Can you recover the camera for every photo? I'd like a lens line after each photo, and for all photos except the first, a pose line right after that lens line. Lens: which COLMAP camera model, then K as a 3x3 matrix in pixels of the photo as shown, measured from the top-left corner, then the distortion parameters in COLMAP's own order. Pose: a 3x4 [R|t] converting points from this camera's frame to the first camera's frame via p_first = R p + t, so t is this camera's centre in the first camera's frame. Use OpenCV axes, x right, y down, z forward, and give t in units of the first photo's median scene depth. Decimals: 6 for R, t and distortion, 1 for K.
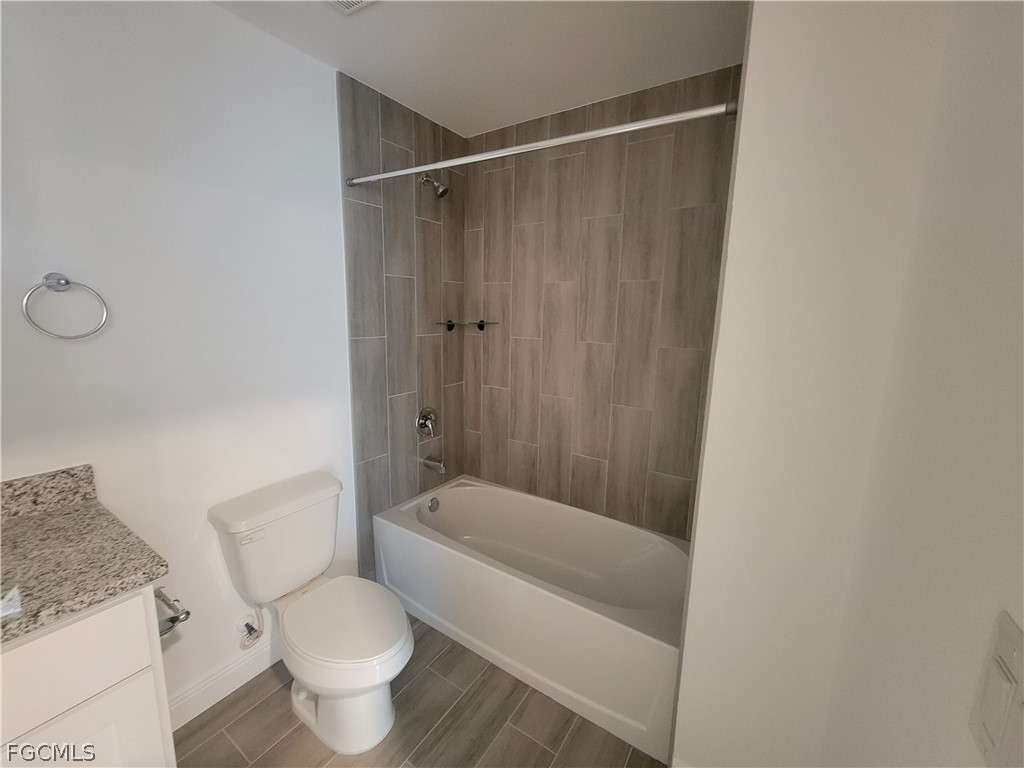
lens RADIAL K [[415.8, 0, 509.7], [0, 415.8, 382.8], [0, 0, 1]] dist [0.000988, 0.000228]
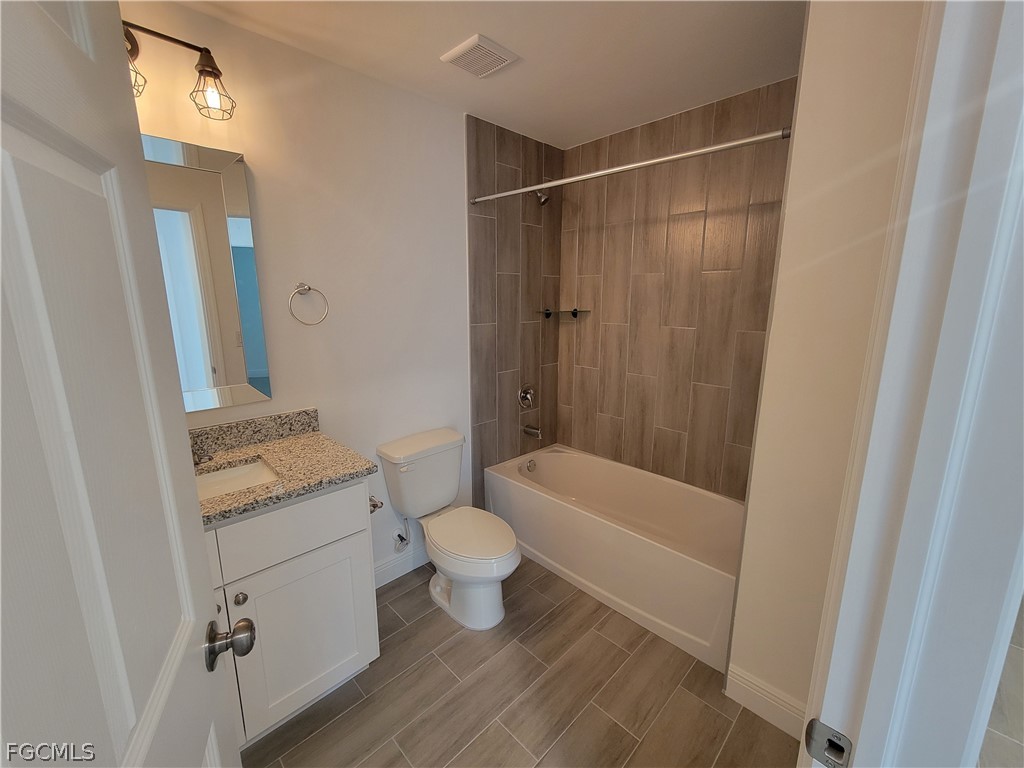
lens RADIAL K [[415.8, 0, 509.7], [0, 415.8, 382.8], [0, 0, 1]] dist [0.000988, 0.000228]
pose [[0.977671, 0.019281, -0.209253, -0.000031], [-0.014068, 0.999553, 0.026372, 0.030889], [0.209668, -0.022839, 0.977506, -0.194692]]
